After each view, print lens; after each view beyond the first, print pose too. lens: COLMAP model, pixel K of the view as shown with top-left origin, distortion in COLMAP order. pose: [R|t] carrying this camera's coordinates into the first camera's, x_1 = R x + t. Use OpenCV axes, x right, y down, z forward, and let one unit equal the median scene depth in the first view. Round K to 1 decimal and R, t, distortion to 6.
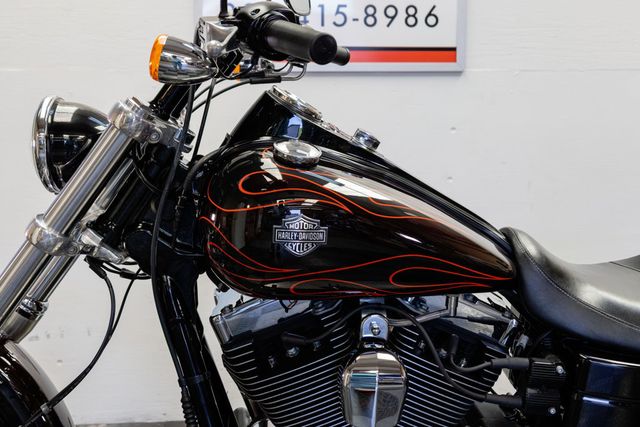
lens RADIAL K [[914.6, 0, 320.0], [0, 914.6, 213.5], [0, 0, 1]] dist [0.036715, 0.022655]
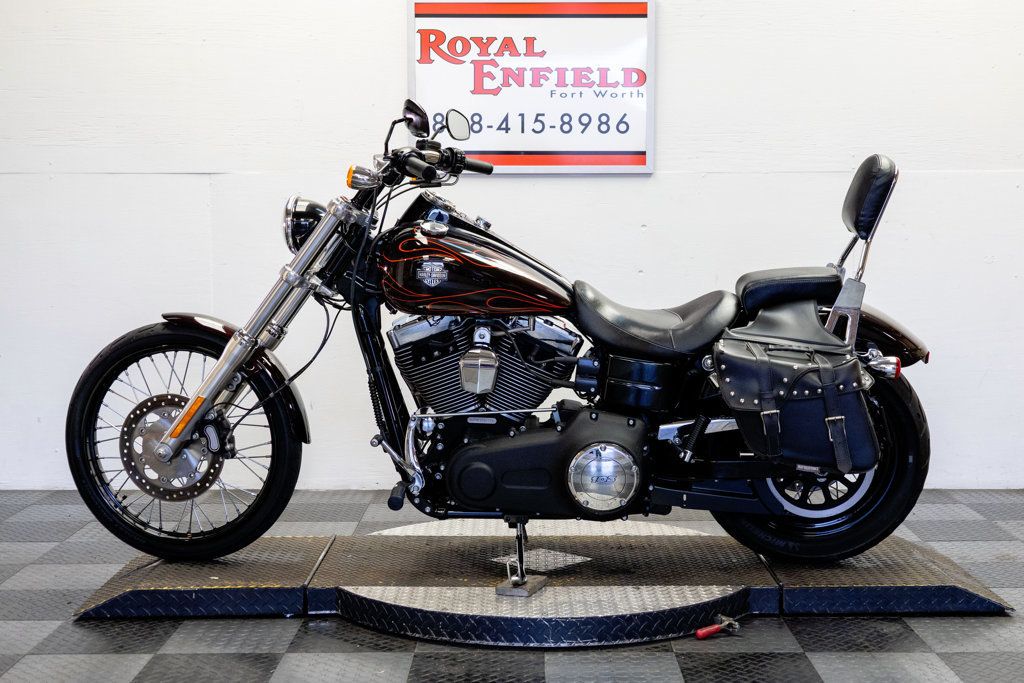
lens RADIAL K [[1475.6, 0, 512.0], [0, 1475.6, 341.5], [0, 0, 1]] dist [0.039294, 0.074004]
pose [[0.993678, 0.012684, -0.111552, 0.402853], [-0.015859, 0.999493, -0.027622, 0.204356], [0.111145, 0.029217, 0.993375, -1.613964]]
